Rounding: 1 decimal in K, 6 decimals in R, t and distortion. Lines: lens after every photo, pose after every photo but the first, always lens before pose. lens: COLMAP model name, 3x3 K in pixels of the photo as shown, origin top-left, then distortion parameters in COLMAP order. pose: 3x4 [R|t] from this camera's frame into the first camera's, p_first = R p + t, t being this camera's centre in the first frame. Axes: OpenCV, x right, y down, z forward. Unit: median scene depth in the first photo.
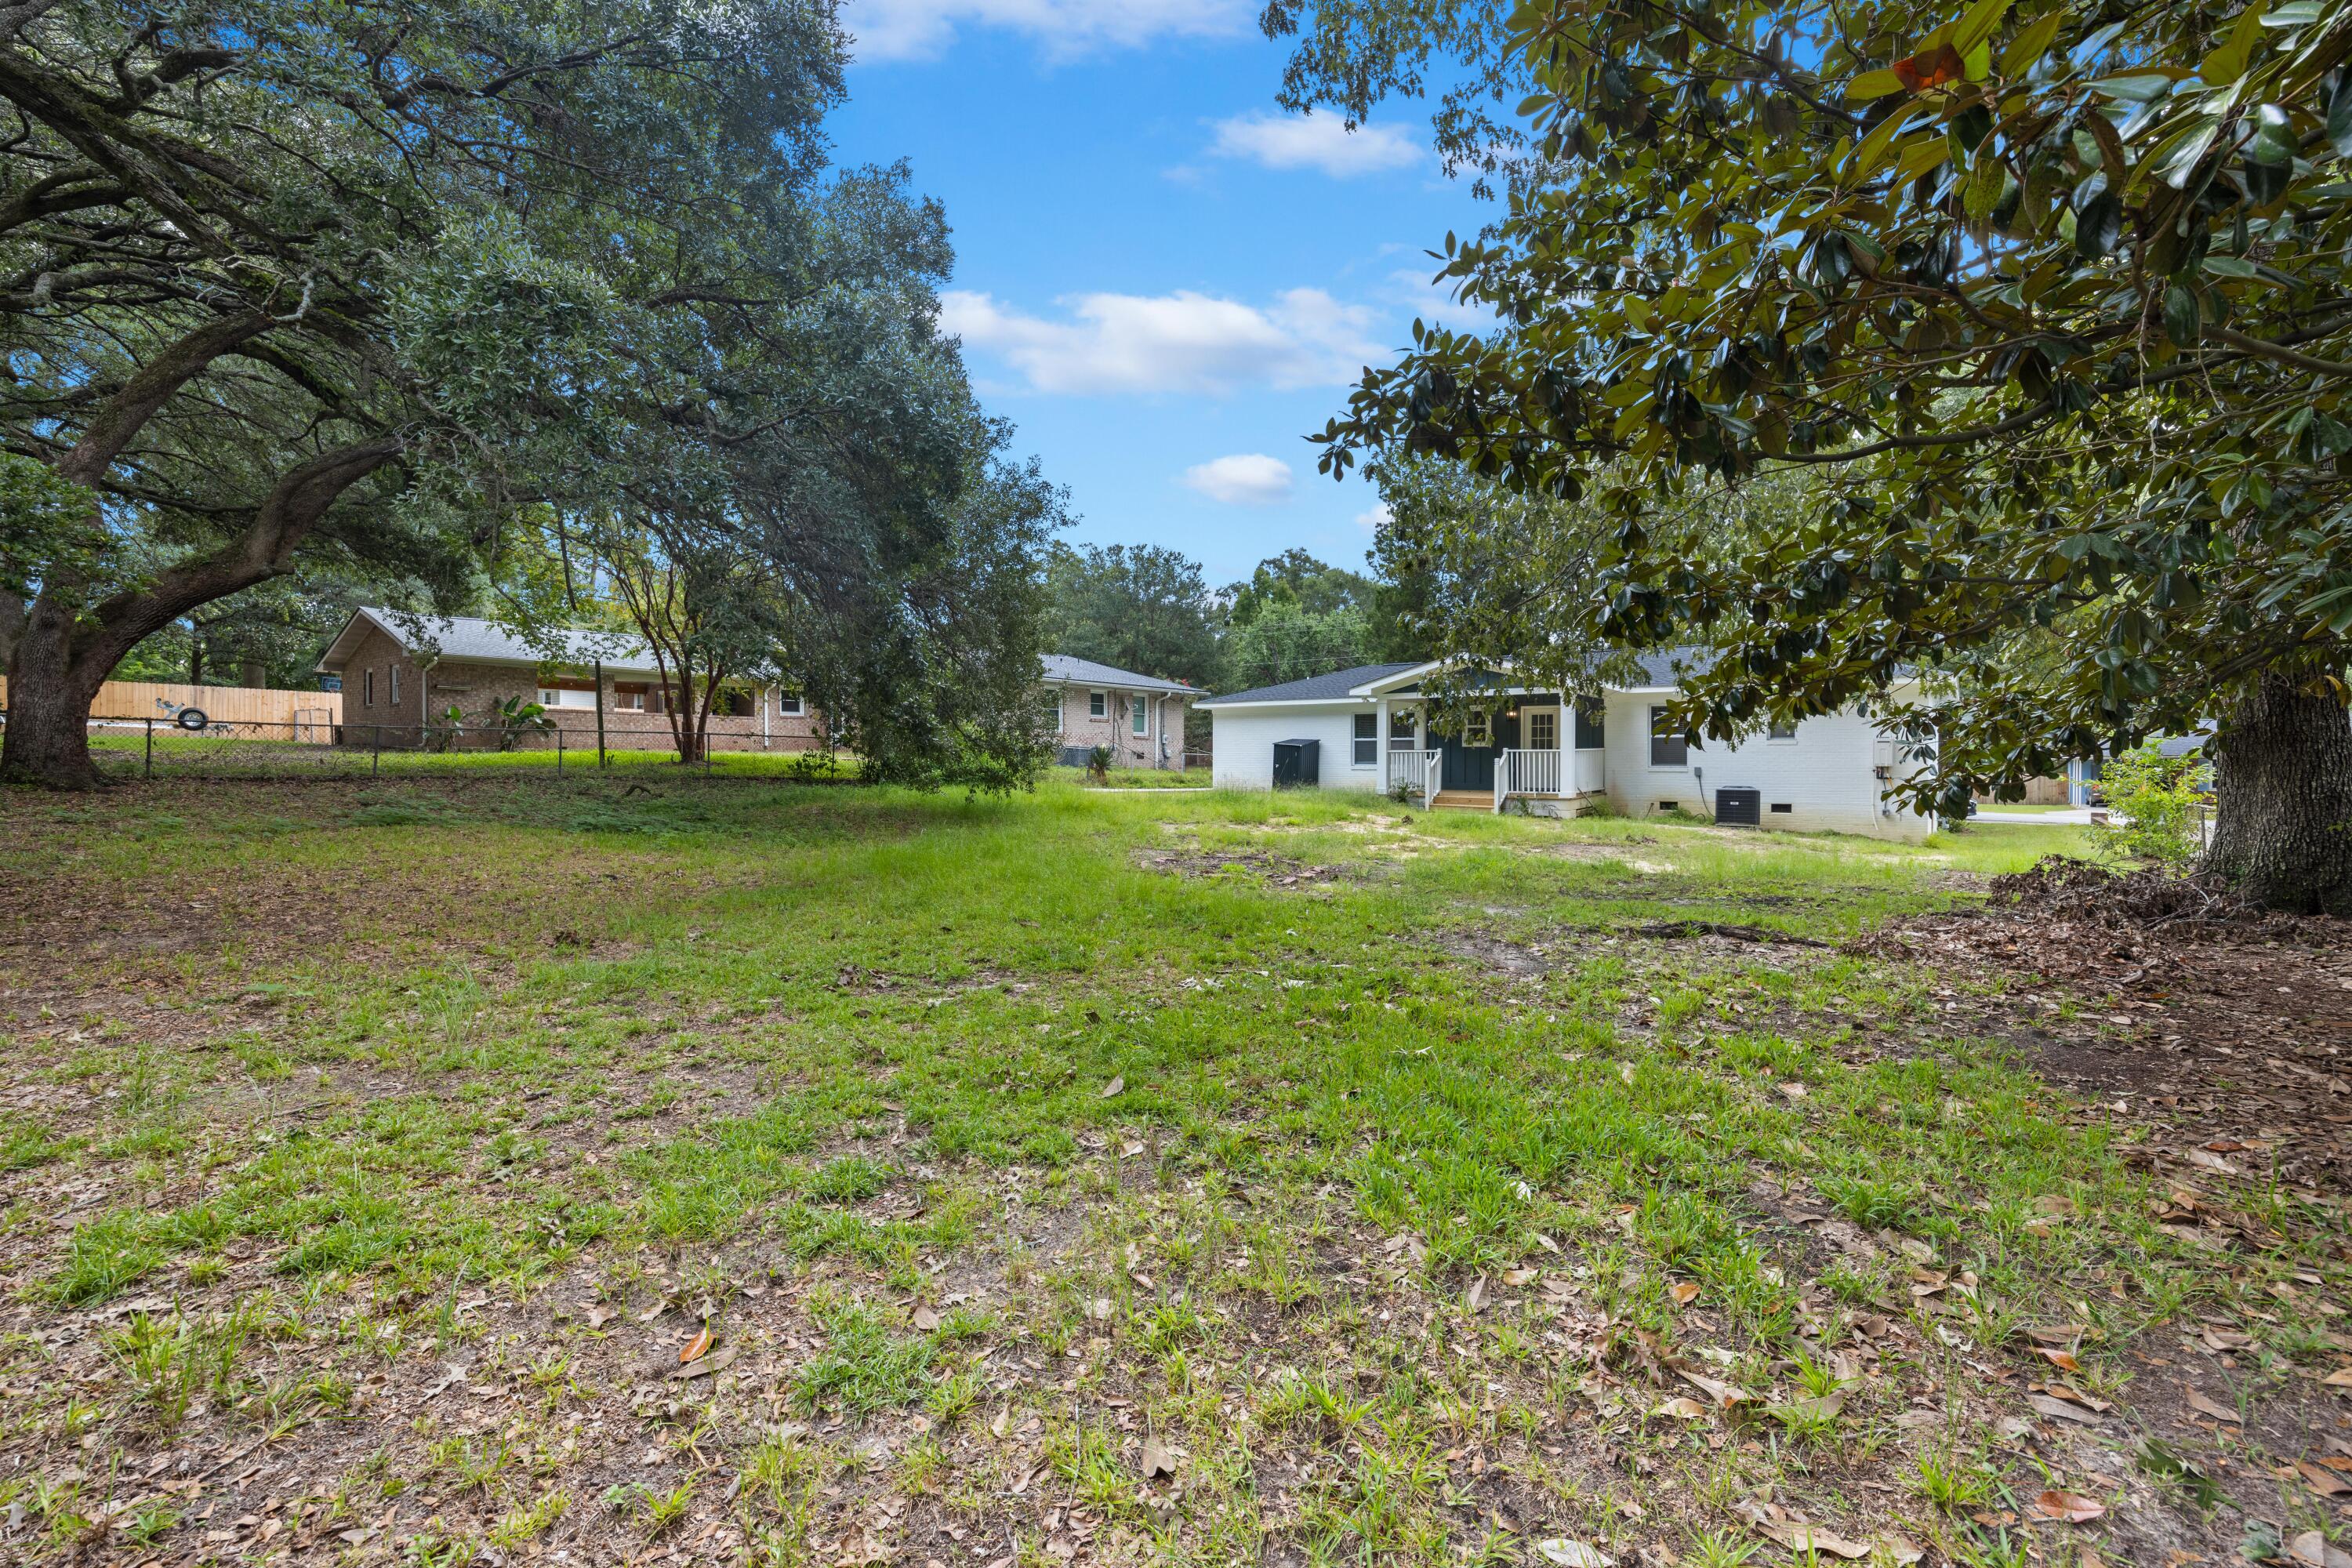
lens RADIAL K [[1073.6, 0, 1174.9], [0, 1073.6, 764.1], [0, 0, 1]] dist [-0.013535, -0.000550]
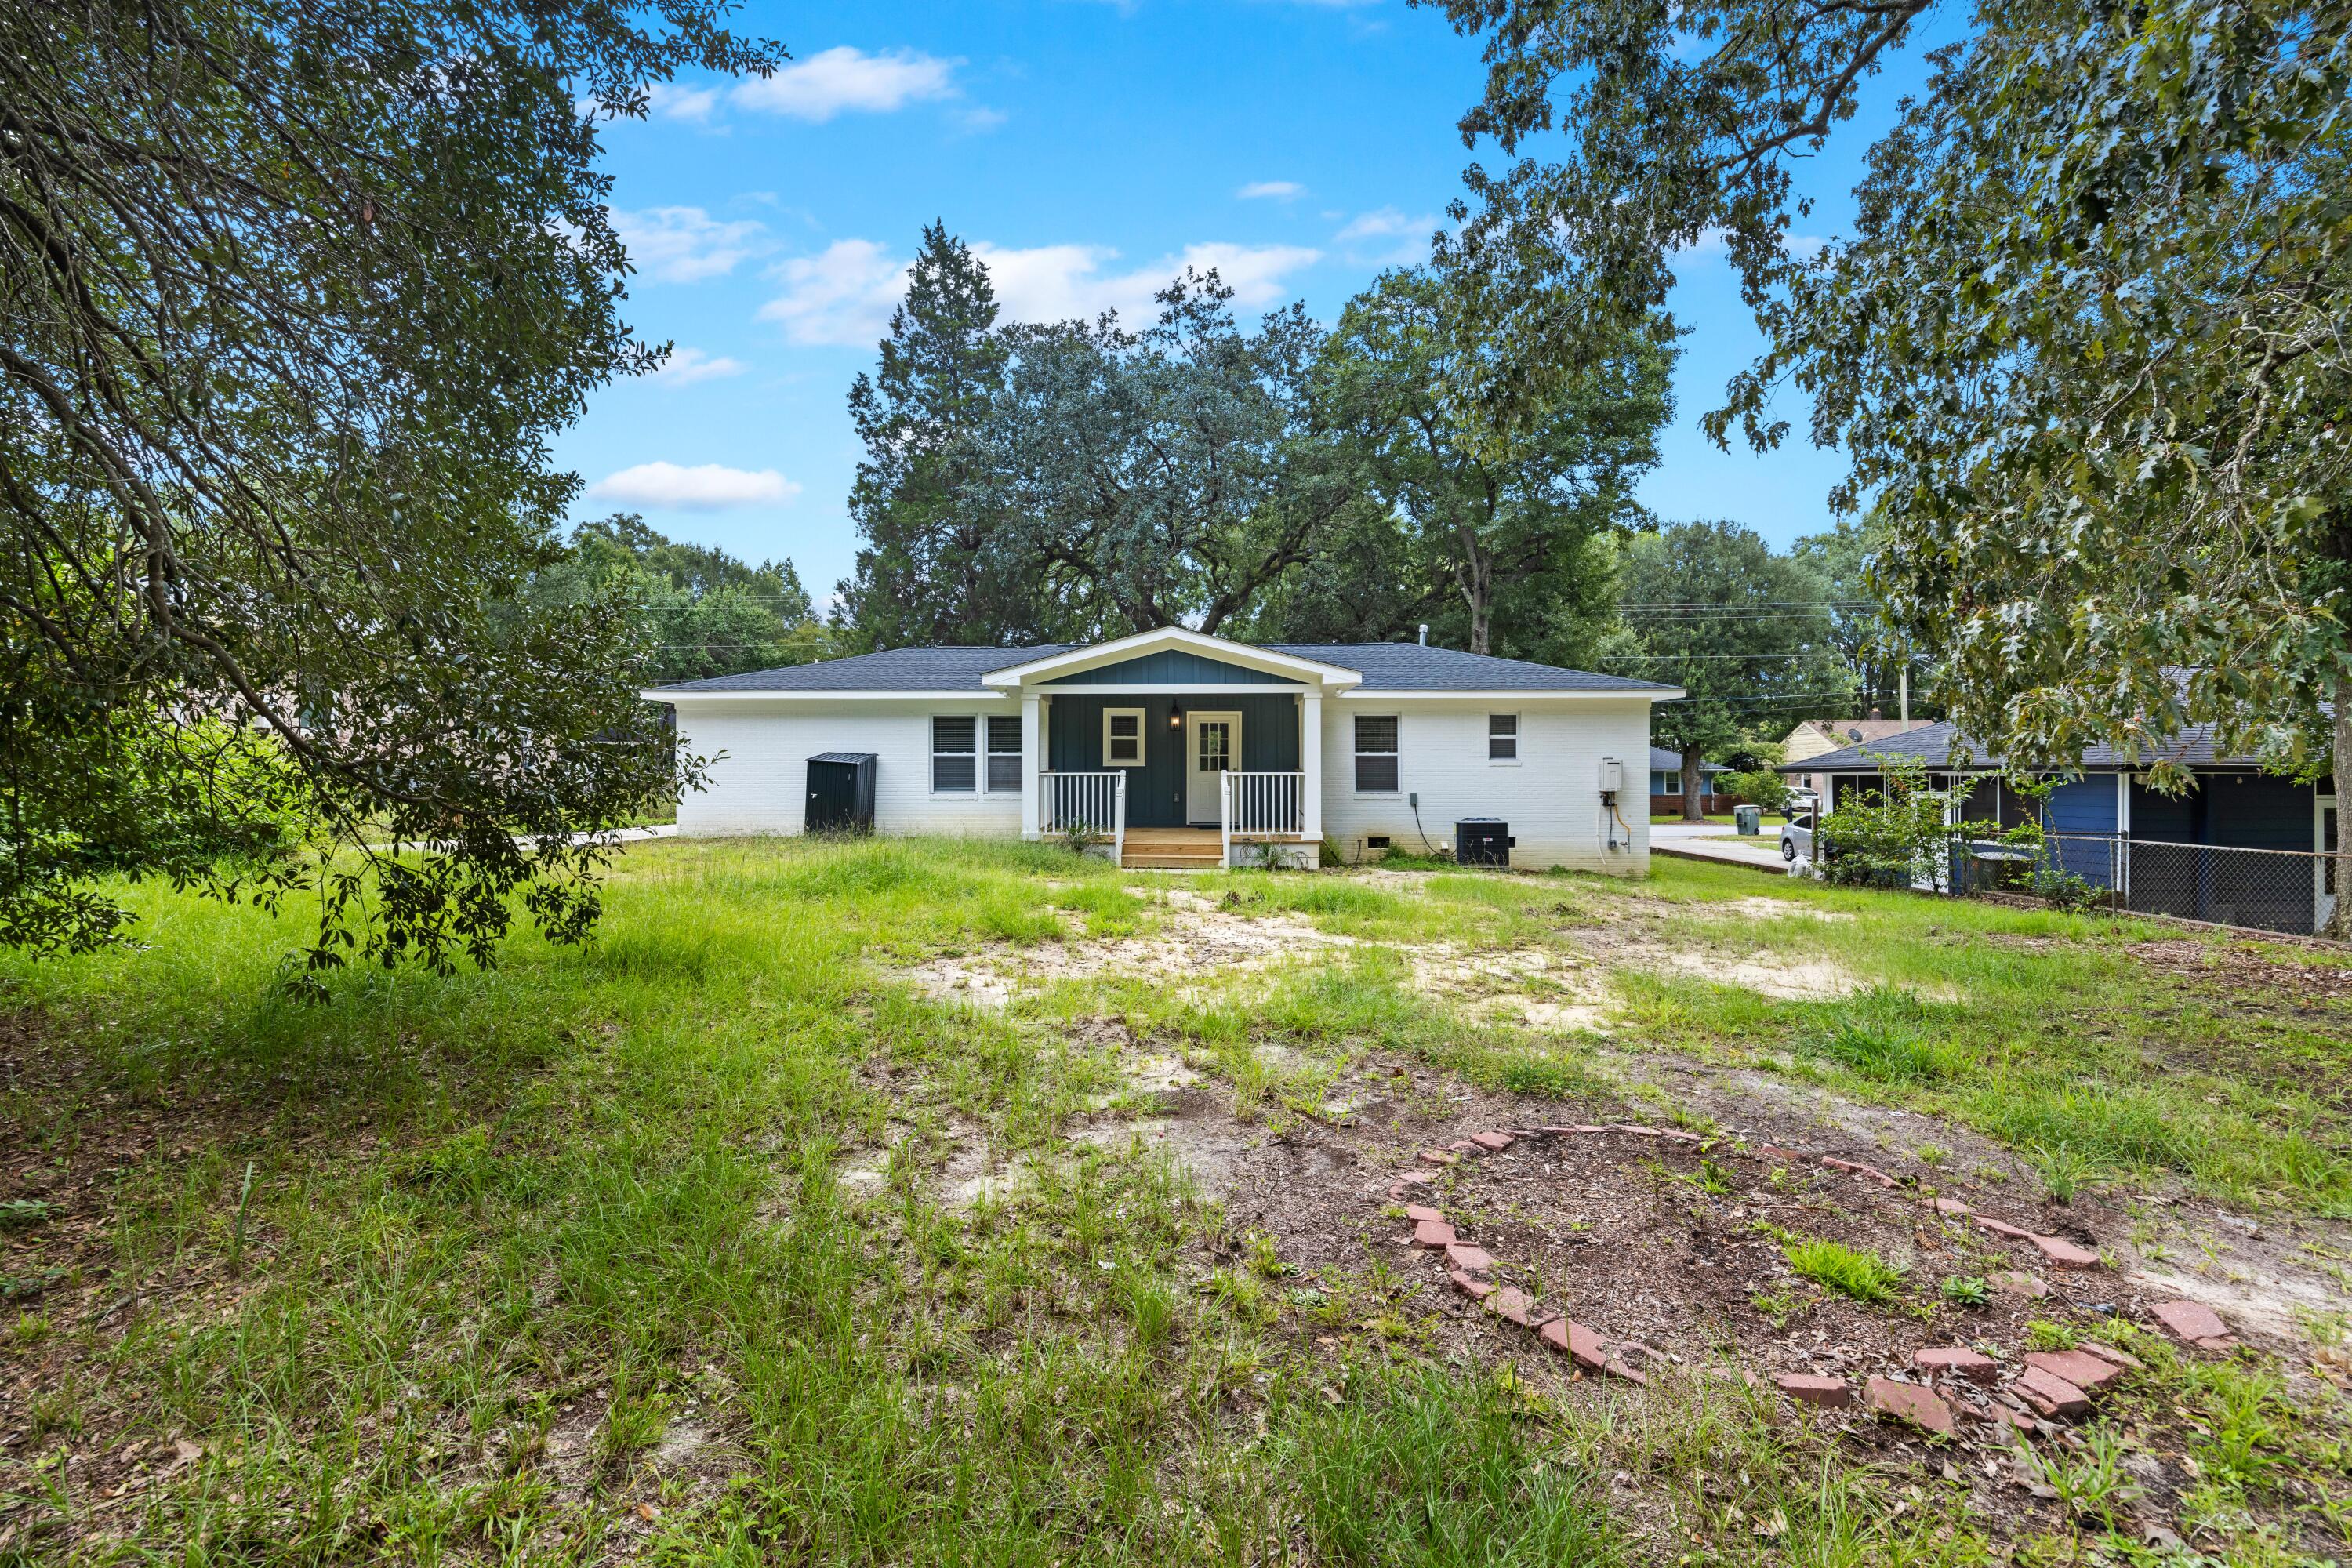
lens RADIAL K [[1073.6, 0, 1174.9], [0, 1073.6, 764.1], [0, 0, 1]] dist [-0.013535, -0.000550]
pose [[0.809724, 0.000338, 0.586811, -0.093138], [0.004560, 0.999966, -0.006869, -0.010741], [-0.586793, 0.008238, 0.809695, 0.345572]]
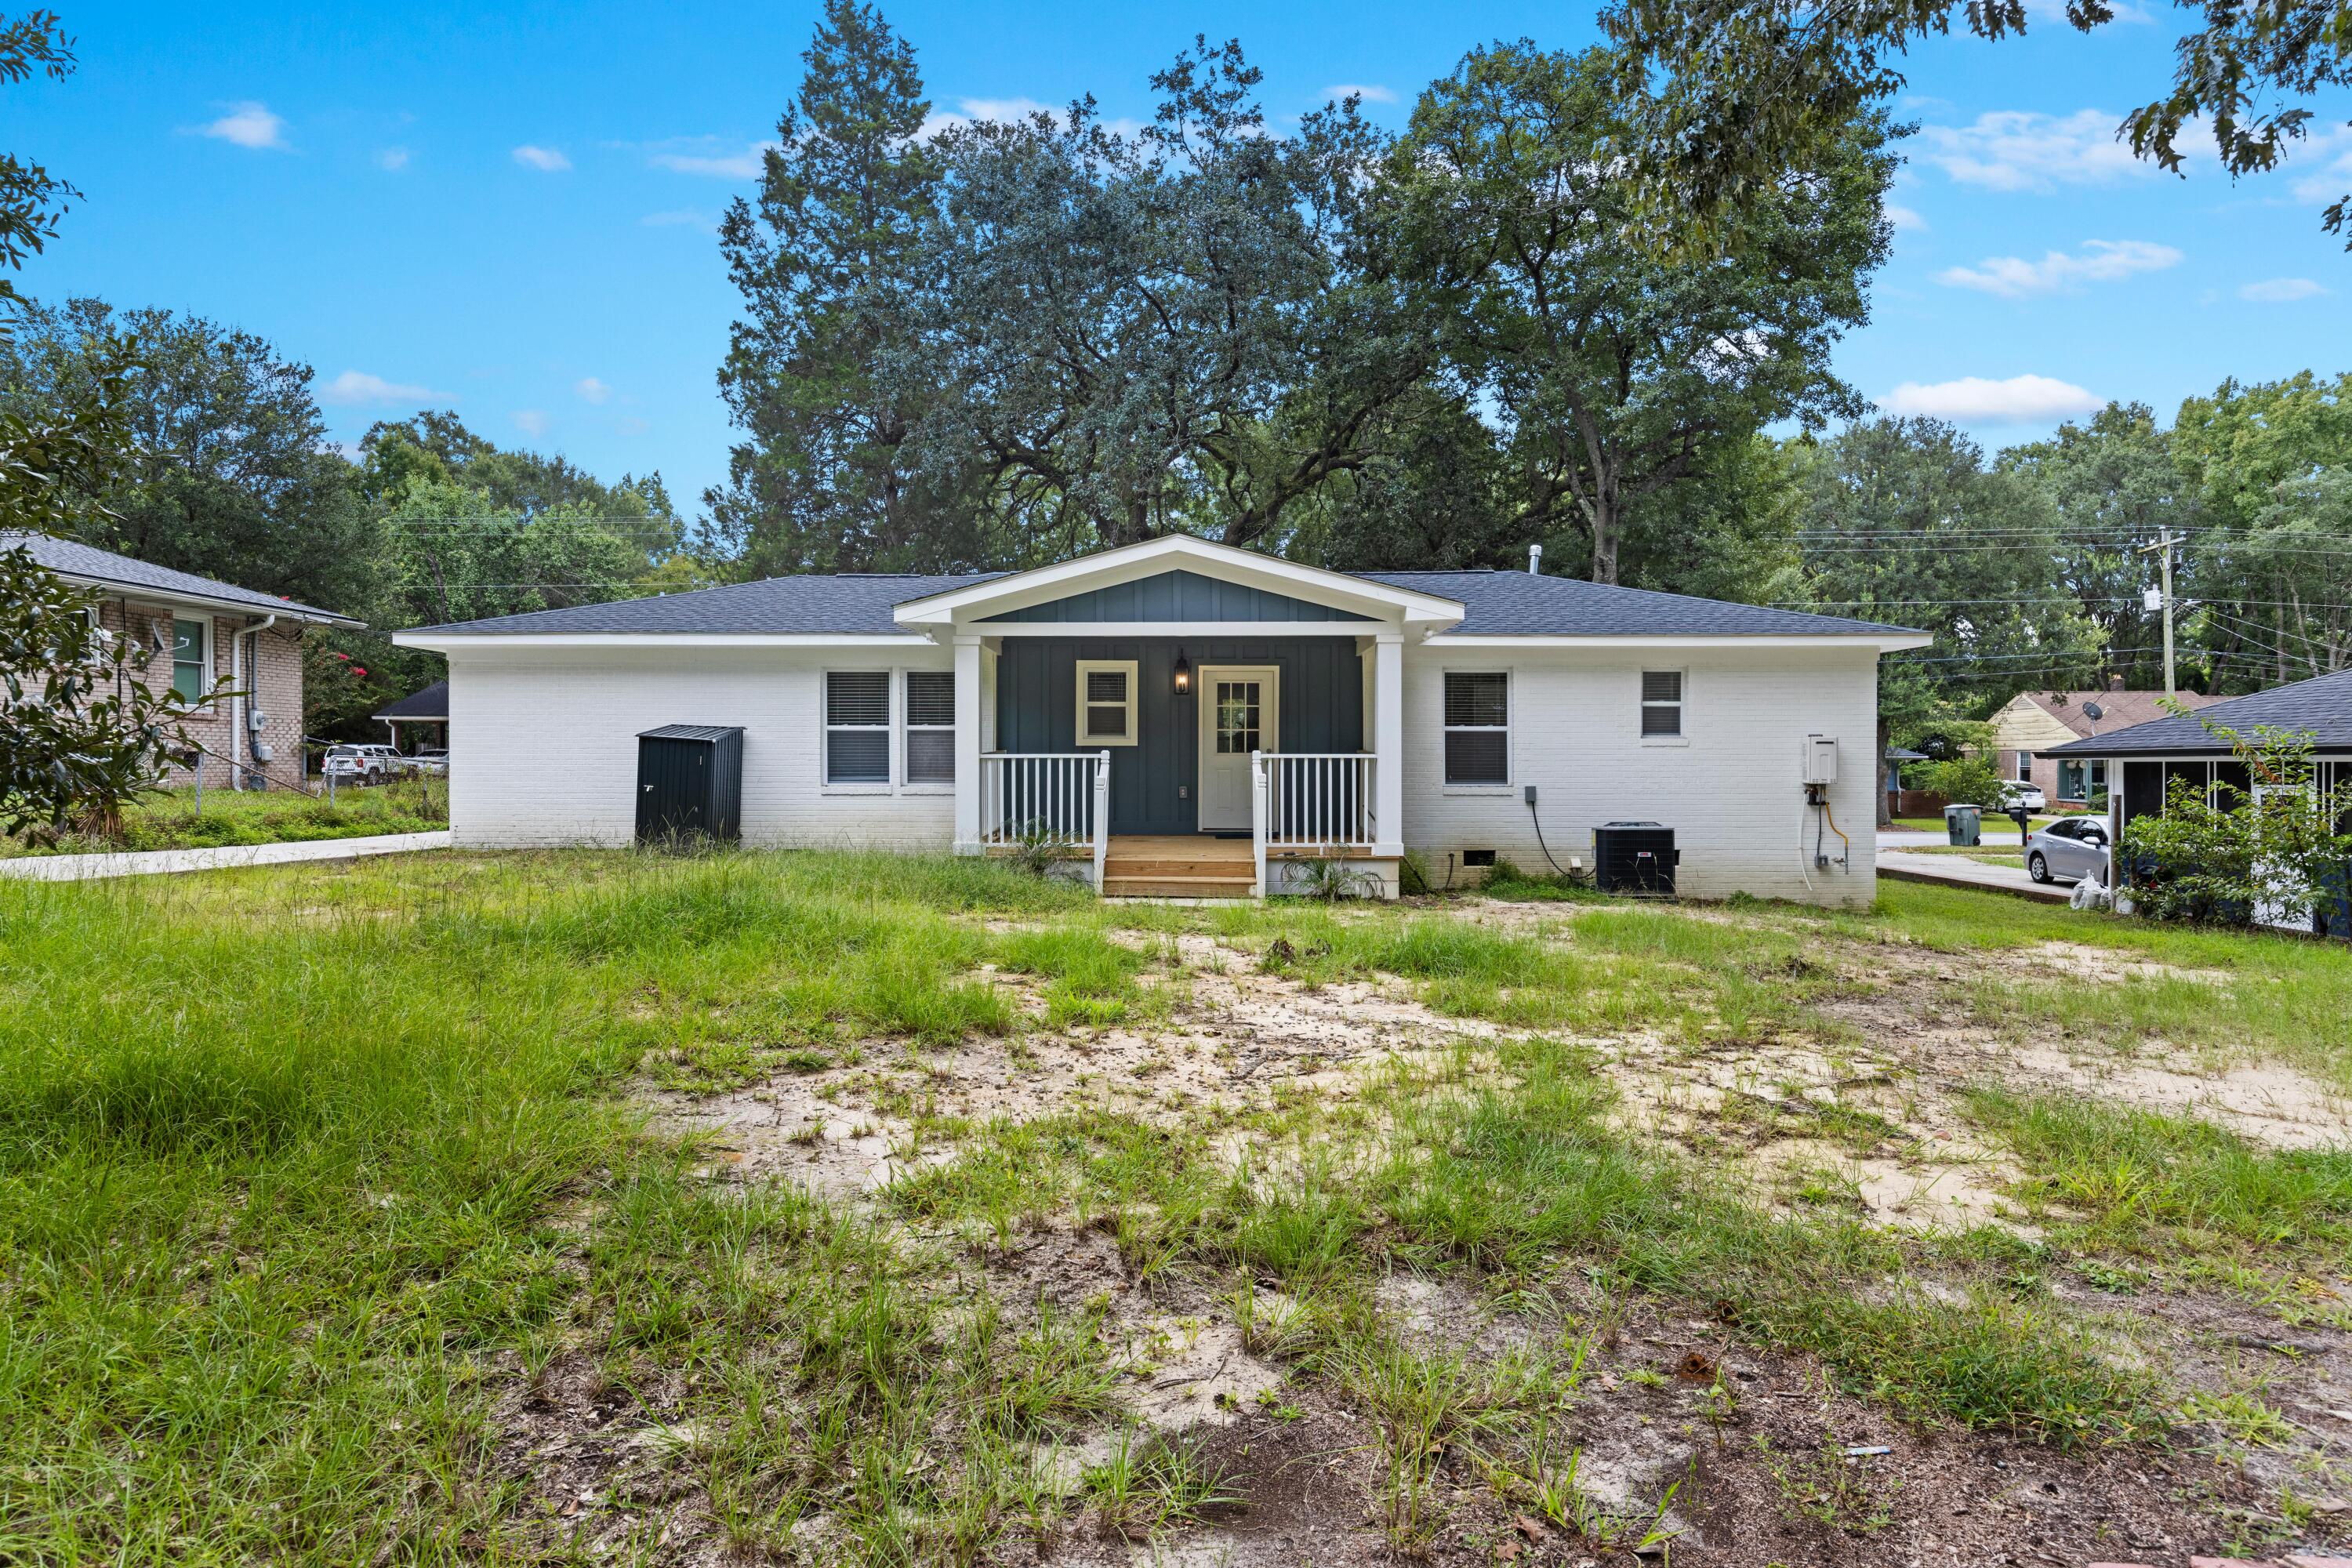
lens RADIAL K [[1384.2, 0, 1176.0], [0, 1384.2, 784.0], [0, 0, 1]] dist [0.000054, 0.001289]
pose [[0.806994, -0.012258, 0.590433, -0.054465], [0.002567, 0.999848, 0.017250, -0.008185], [-0.590554, -0.012405, 0.806903, 0.406592]]
